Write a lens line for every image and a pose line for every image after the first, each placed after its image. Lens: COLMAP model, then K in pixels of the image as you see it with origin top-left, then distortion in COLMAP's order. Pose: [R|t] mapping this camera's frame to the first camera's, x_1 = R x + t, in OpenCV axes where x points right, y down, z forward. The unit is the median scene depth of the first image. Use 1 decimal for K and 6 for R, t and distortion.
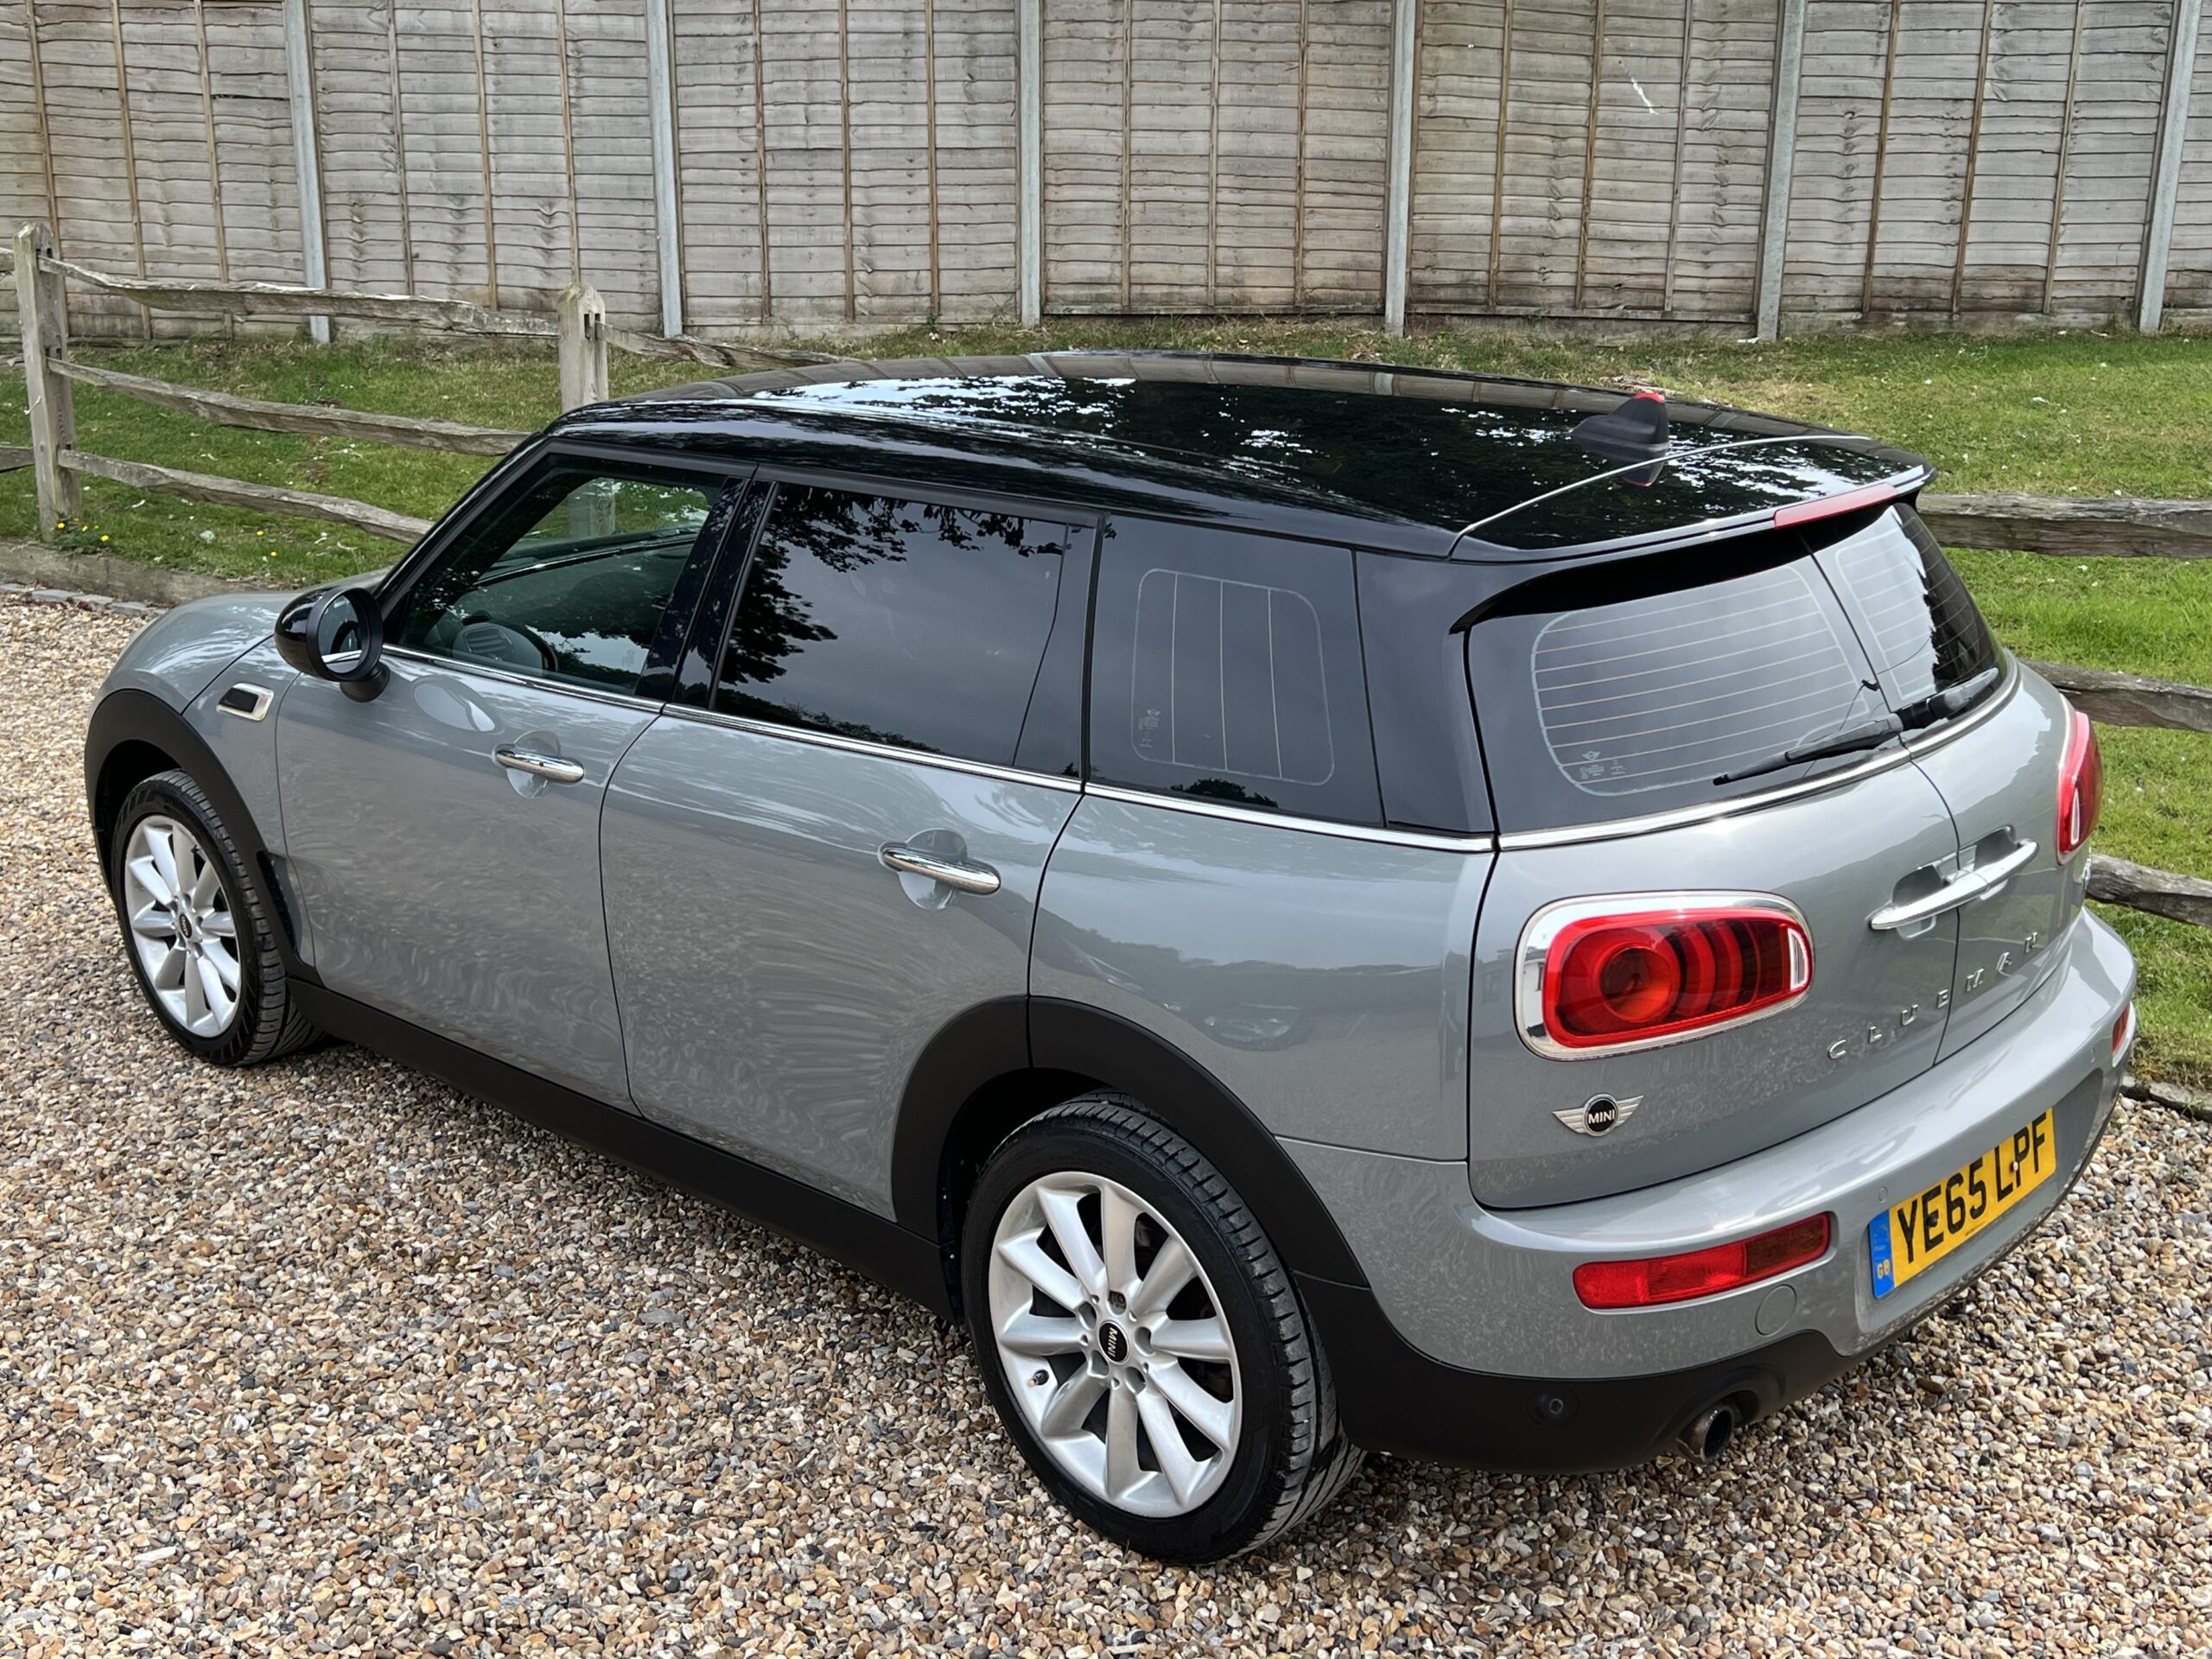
lens RADIAL K [[2391.8, 0, 1125.9], [0, 2391.8, 829.4], [0, 0, 1]] dist [0.112313, -0.245558]
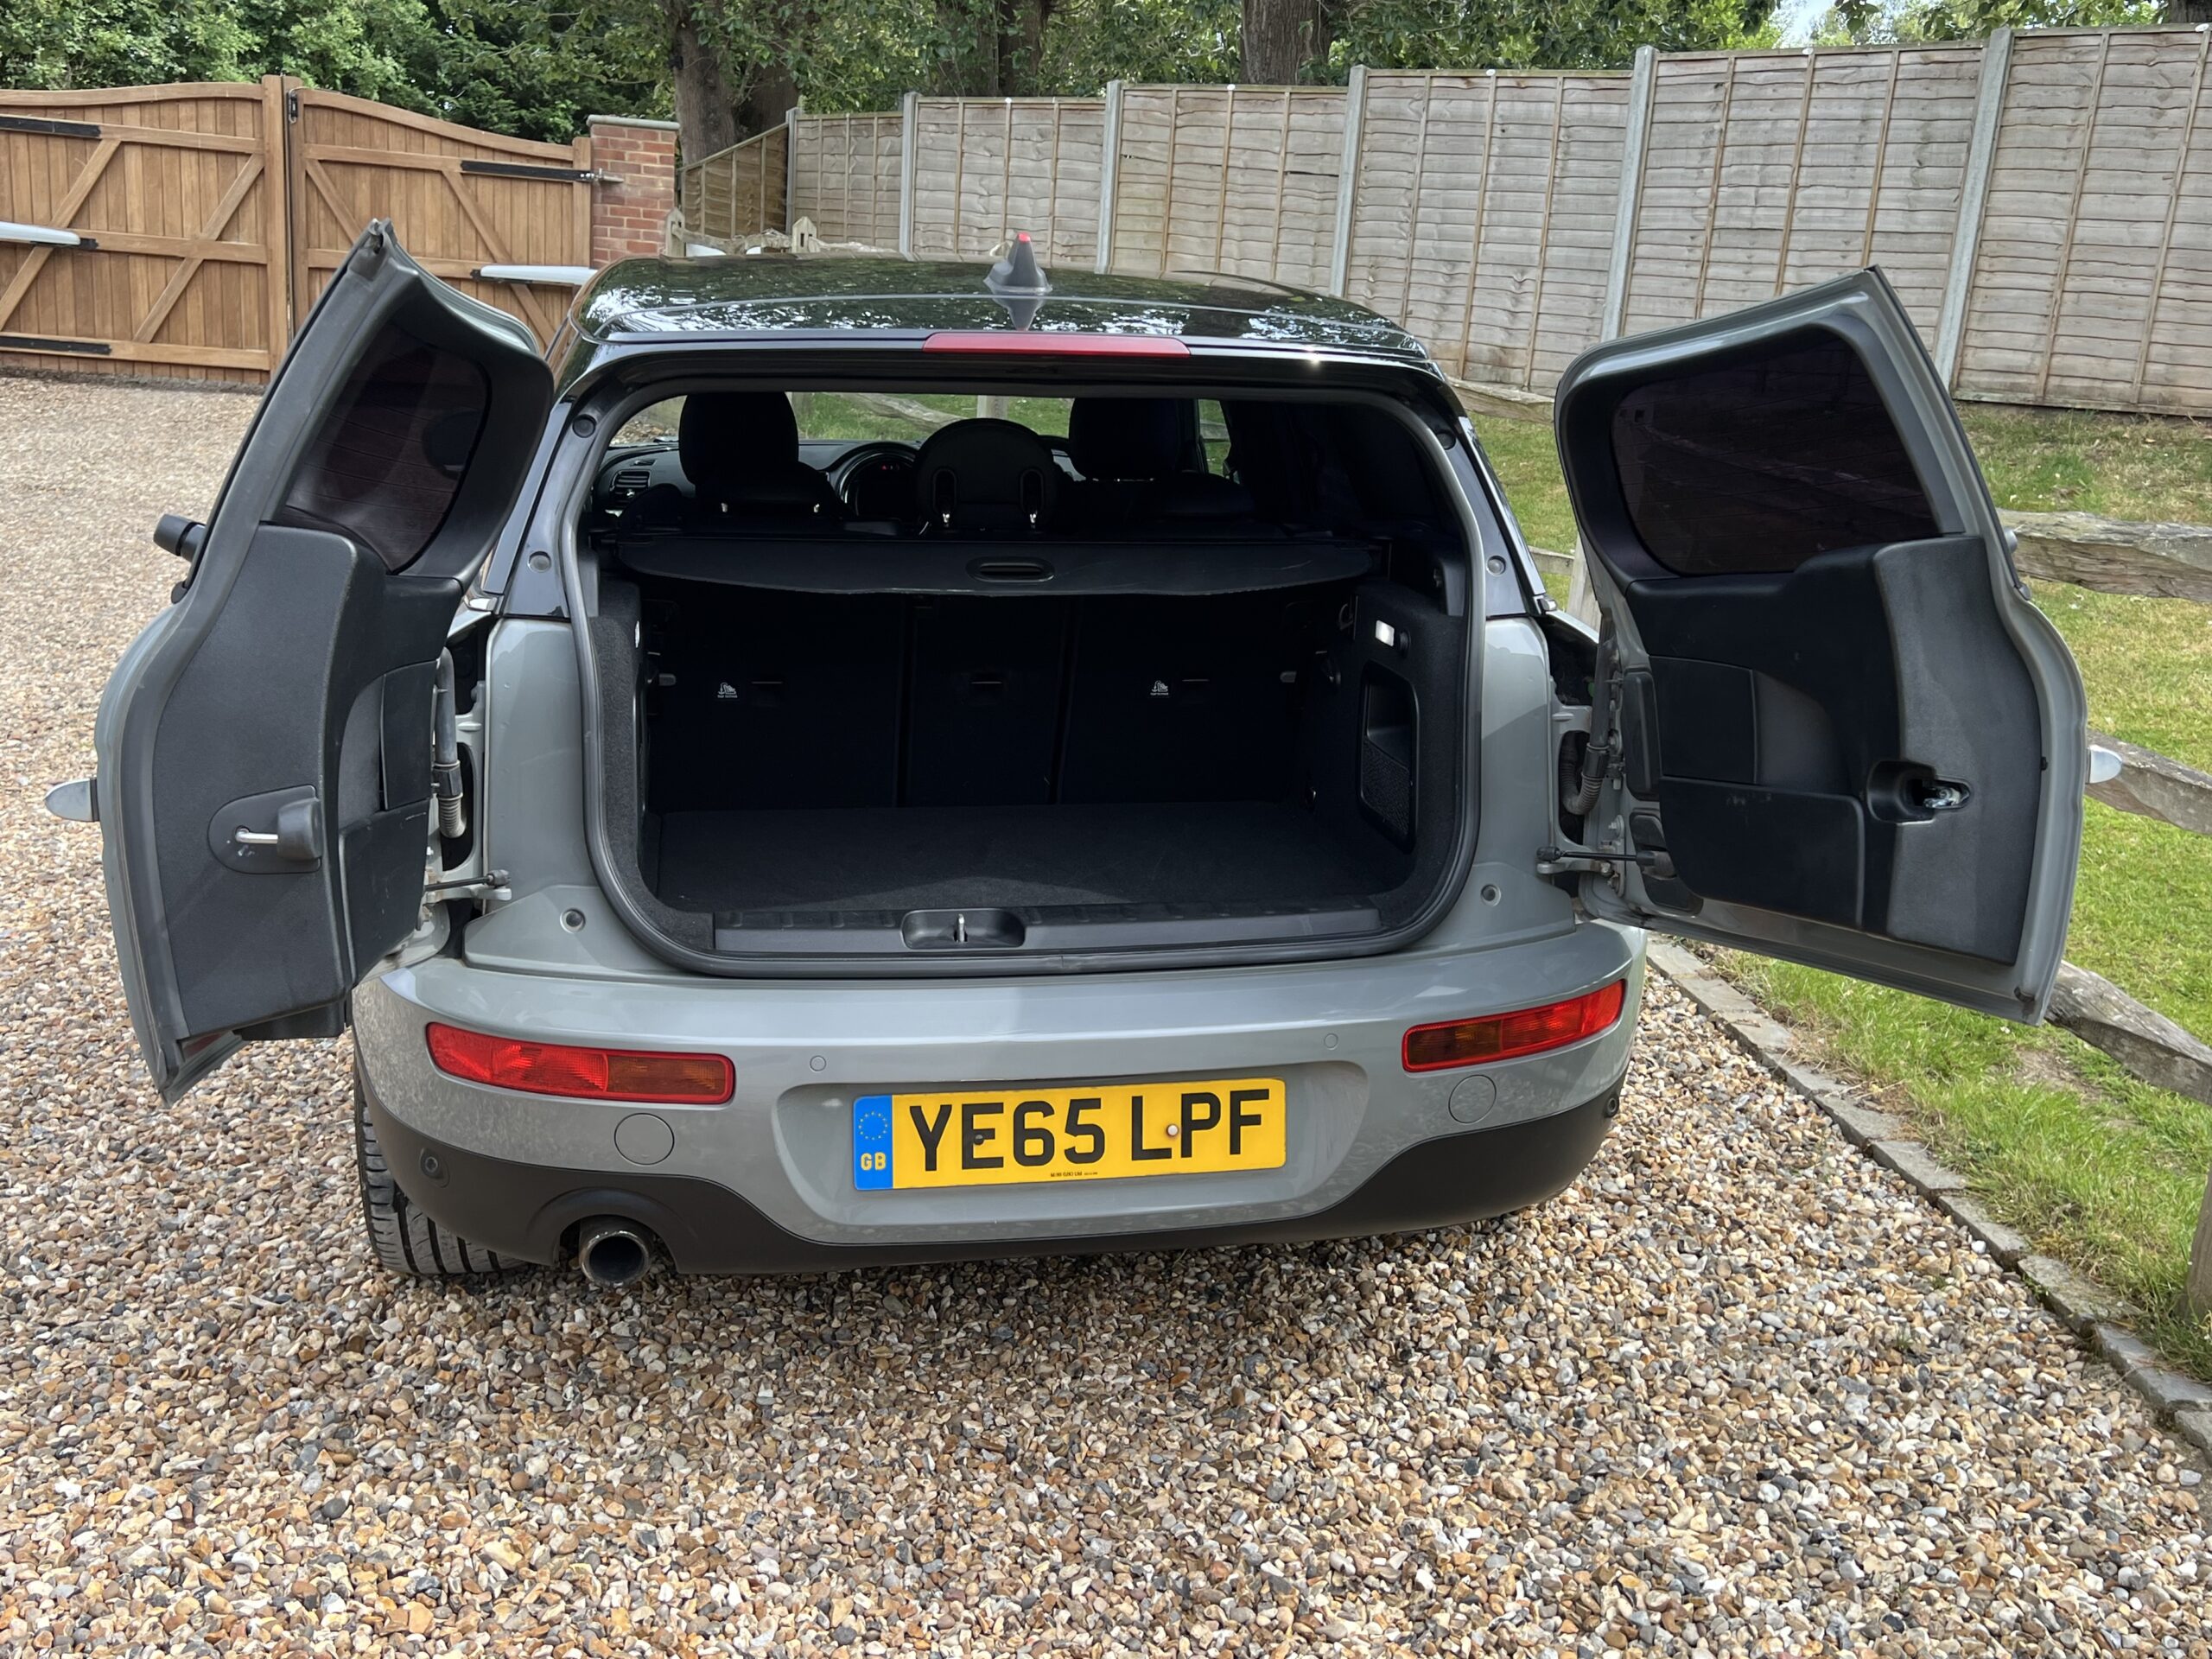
lens RADIAL K [[2098.4, 0, 1108.8], [0, 2098.4, 853.5], [0, 0, 1]] dist [0.050477, -0.064565]
pose [[0.817918, 0.196457, -0.540754, 0.260967], [-0.205773, 0.977613, 0.043928, 0.004694], [0.537279, 0.075343, 0.840033, 0.121183]]
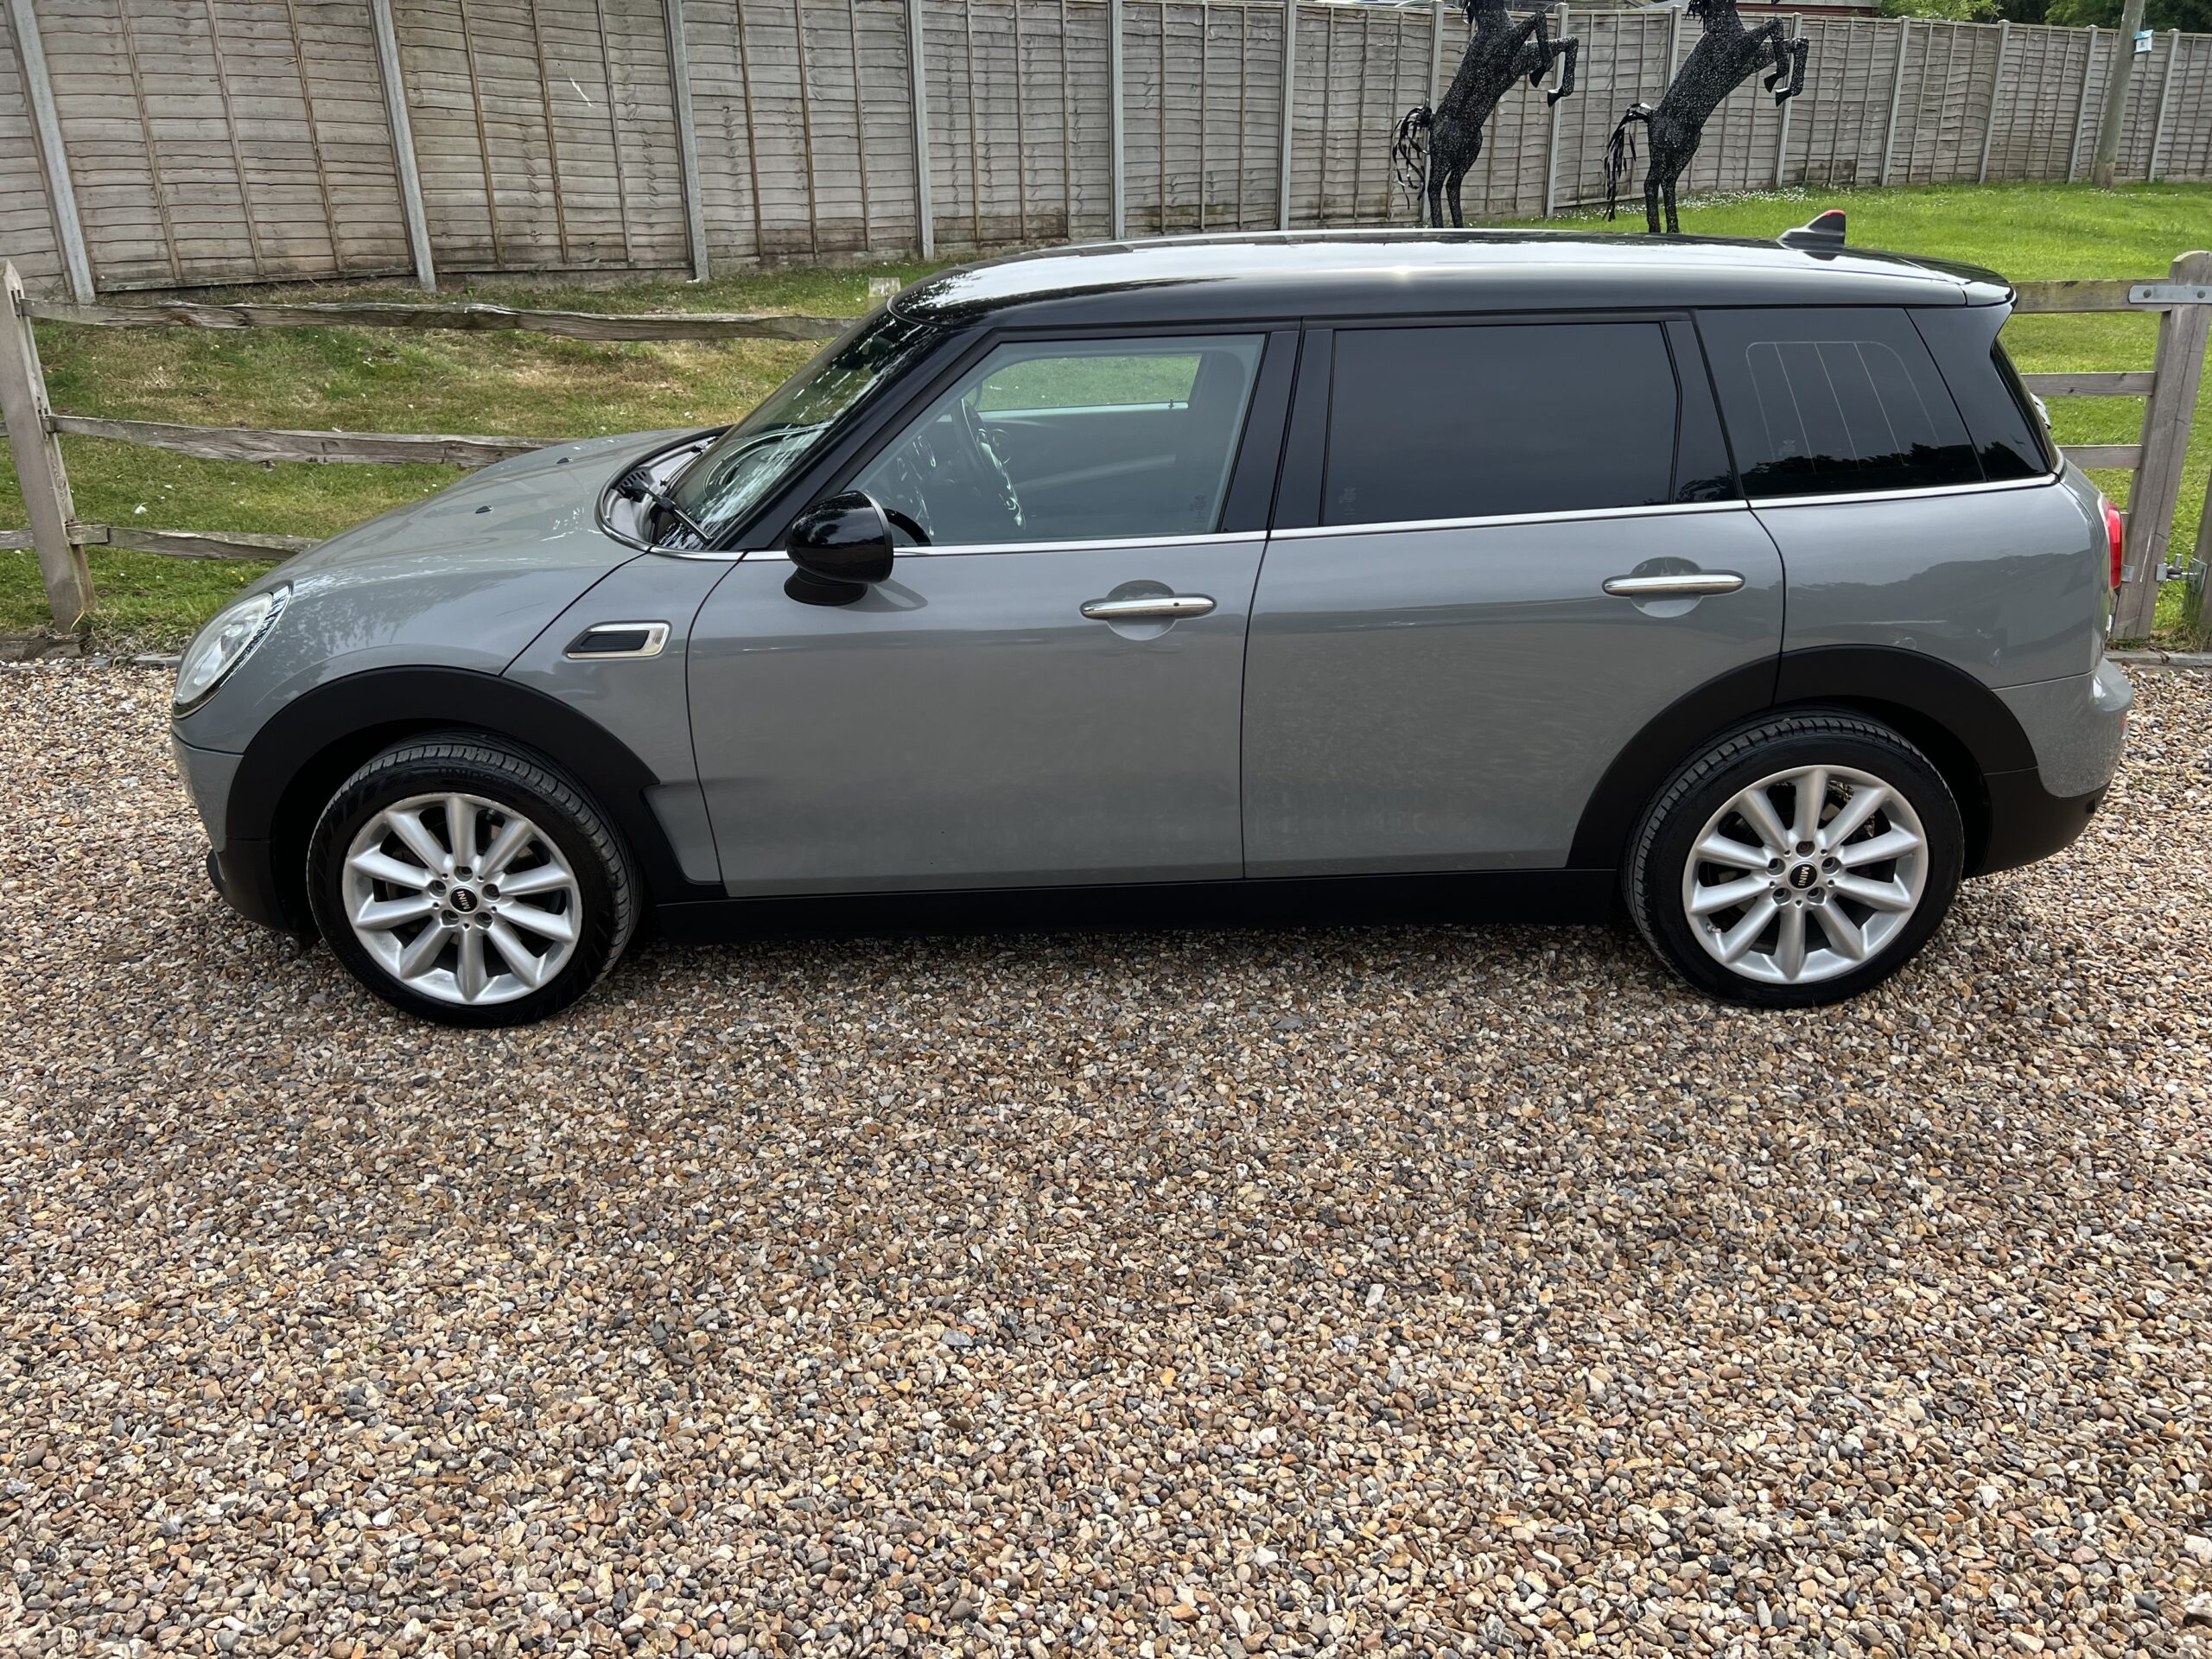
lens RADIAL K [[1678.0, 0, 1122.4], [0, 1678.0, 811.3], [0, 0, 1]] dist [0.054575, -0.059112]
pose [[0.733208, -0.259683, 0.628467, -0.324791], [0.201812, 0.965669, 0.163569, -0.027950], [-0.649367, 0.006902, 0.760444, 0.161504]]
